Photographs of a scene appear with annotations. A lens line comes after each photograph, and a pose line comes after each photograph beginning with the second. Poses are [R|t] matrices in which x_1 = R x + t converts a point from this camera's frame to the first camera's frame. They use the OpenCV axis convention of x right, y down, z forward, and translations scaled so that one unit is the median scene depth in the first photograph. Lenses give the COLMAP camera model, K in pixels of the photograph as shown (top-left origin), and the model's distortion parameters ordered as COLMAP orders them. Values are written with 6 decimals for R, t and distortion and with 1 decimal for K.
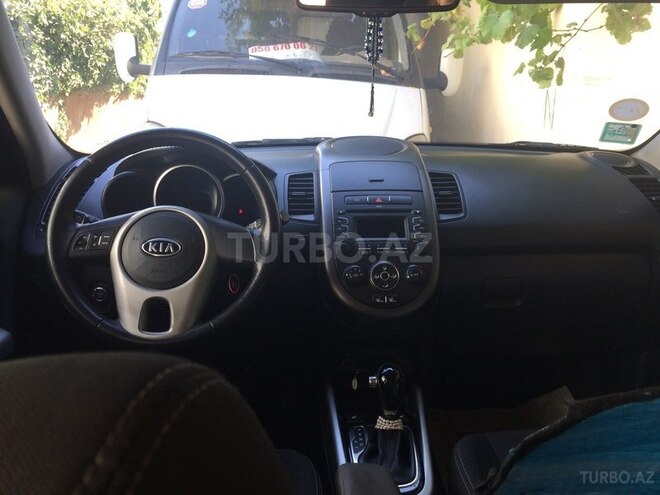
lens RADIAL K [[569.7, 0, 330.0], [0, 569.7, 247.5], [0, 0, 1]] dist [0.082021, -0.104058]
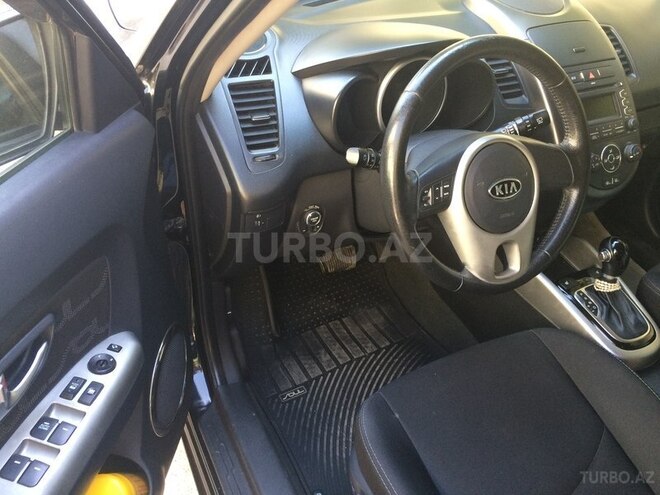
lens RADIAL K [[569.7, 0, 330.0], [0, 569.7, 247.5], [0, 0, 1]] dist [0.082021, -0.104058]
pose [[0.906176, -0.222260, 0.359785, -0.715963], [0.054962, 0.905435, 0.420911, -0.250958], [-0.419313, -0.361645, 0.832700, 0.260397]]
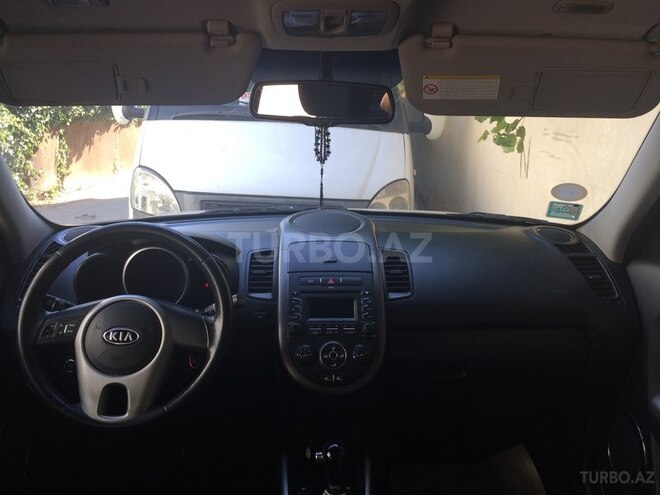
lens RADIAL K [[569.7, 0, 330.0], [0, 569.7, 247.5], [0, 0, 1]] dist [0.082021, -0.104058]
pose [[0.999970, 0.007566, -0.001550, 0.083263], [-0.007617, 0.999303, -0.036533, -0.105574], [0.001272, 0.036543, 0.999331, -0.081489]]
